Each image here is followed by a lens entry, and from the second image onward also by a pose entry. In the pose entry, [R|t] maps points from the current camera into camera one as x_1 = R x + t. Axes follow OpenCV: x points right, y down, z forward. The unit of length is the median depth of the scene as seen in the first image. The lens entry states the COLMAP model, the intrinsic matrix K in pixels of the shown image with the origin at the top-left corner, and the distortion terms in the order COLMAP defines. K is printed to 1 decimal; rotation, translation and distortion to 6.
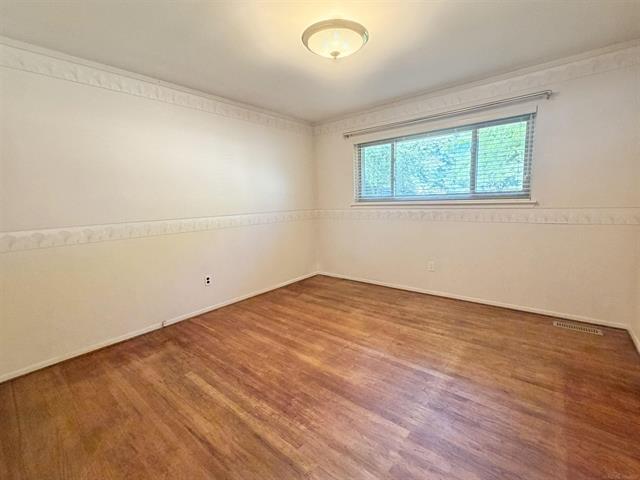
lens RADIAL K [[284.8, 0, 317.0], [0, 284.8, 238.9], [0, 0, 1]] dist [-0.001822, -0.000199]
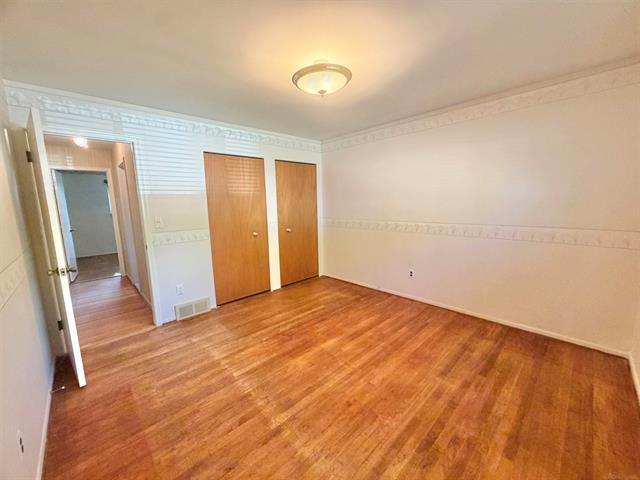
lens RADIAL K [[253.2, 0, 317.5], [0, 253.2, 239.8], [0, 0, 1]] dist [-0.002698, 0.000117]
pose [[-0.109174, 0.186814, -0.976310, 0.870820], [-0.107482, 0.974204, 0.198430, -0.210067], [0.988195, 0.126599, -0.086279, 0.868693]]
